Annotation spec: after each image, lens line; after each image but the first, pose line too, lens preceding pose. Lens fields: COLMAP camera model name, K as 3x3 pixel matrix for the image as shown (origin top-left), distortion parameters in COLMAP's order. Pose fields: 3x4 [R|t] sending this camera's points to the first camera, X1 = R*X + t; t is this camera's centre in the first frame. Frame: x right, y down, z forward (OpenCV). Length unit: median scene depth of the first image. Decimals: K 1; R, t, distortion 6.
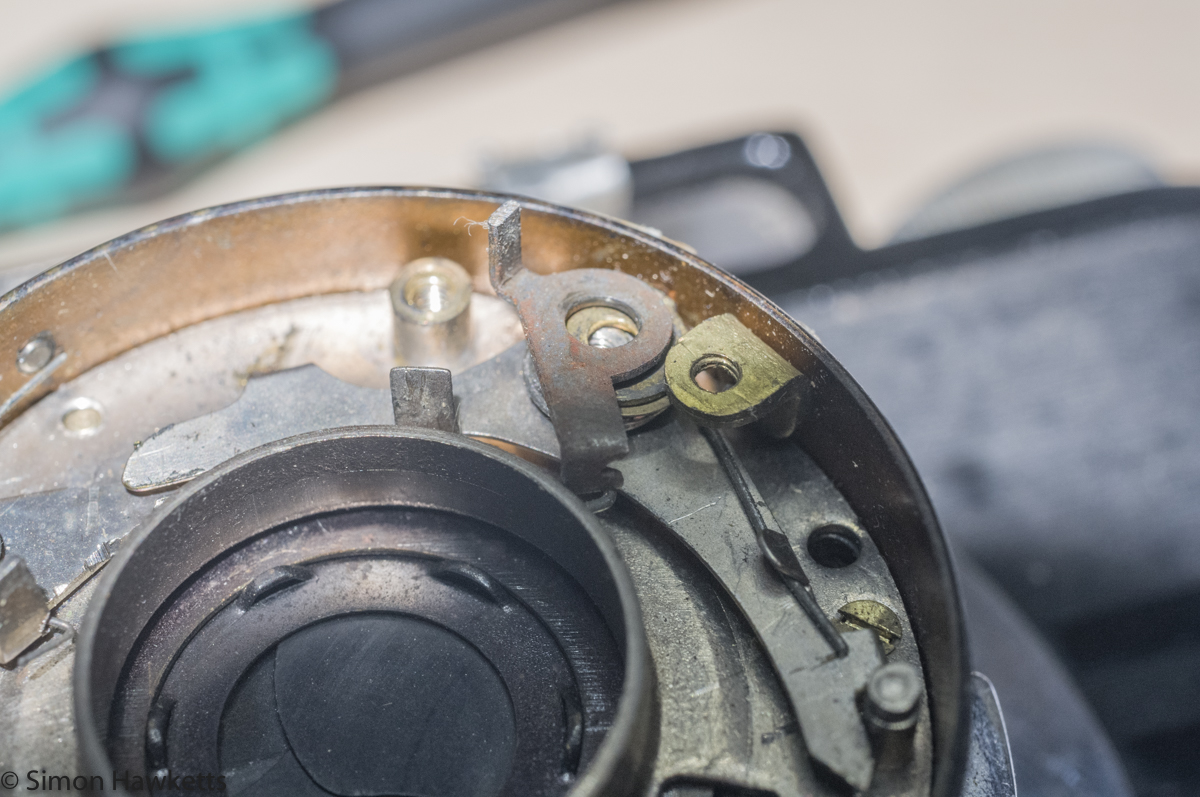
lens RADIAL K [[2572.8, 0, 608.8], [0, 2572.8, 396.4], [0, 0, 1]] dist [-0.024664, 0.000000]
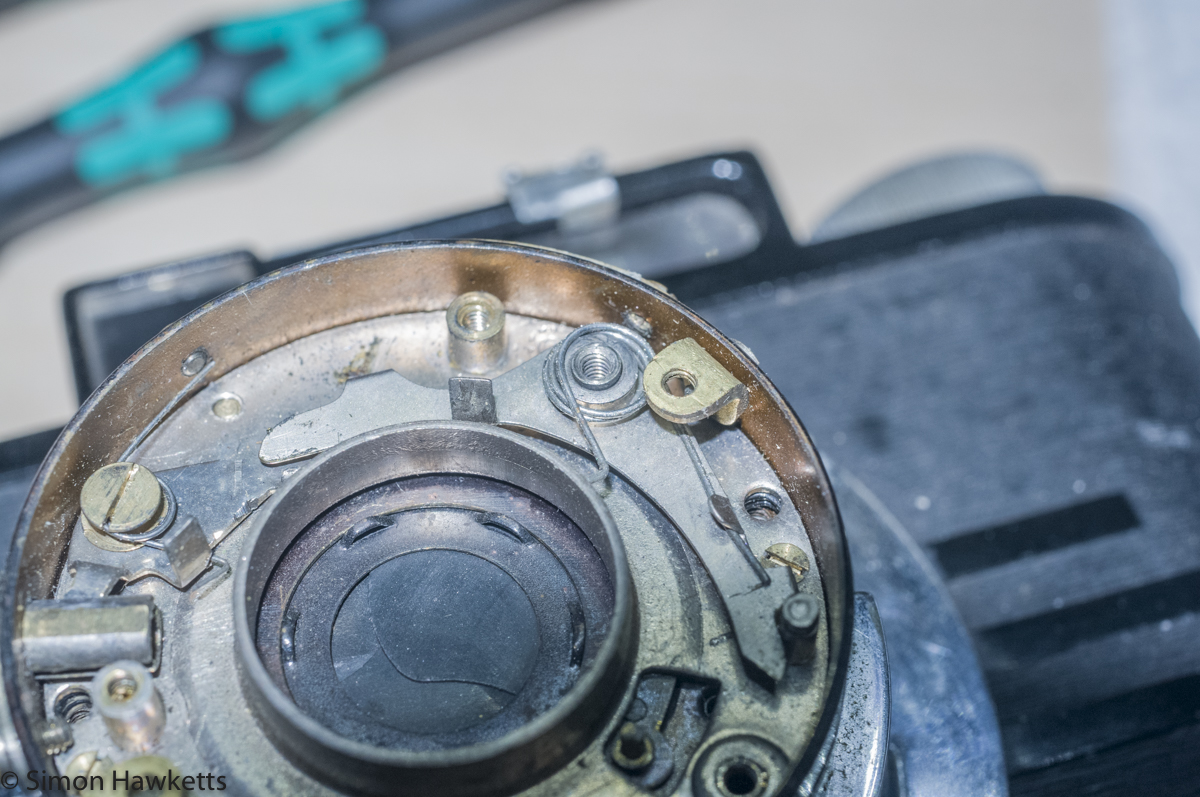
lens RADIAL K [[2403.5, 0, 598.0], [0, 2403.5, 374.4], [0, 0, 1]] dist [-0.050912, 0.000000]
pose [[0.999995, 0.002091, -0.002535, 0.000157], [-0.001928, 0.998035, 0.062628, -0.094072], [0.002661, -0.062623, 0.998034, -0.309450]]
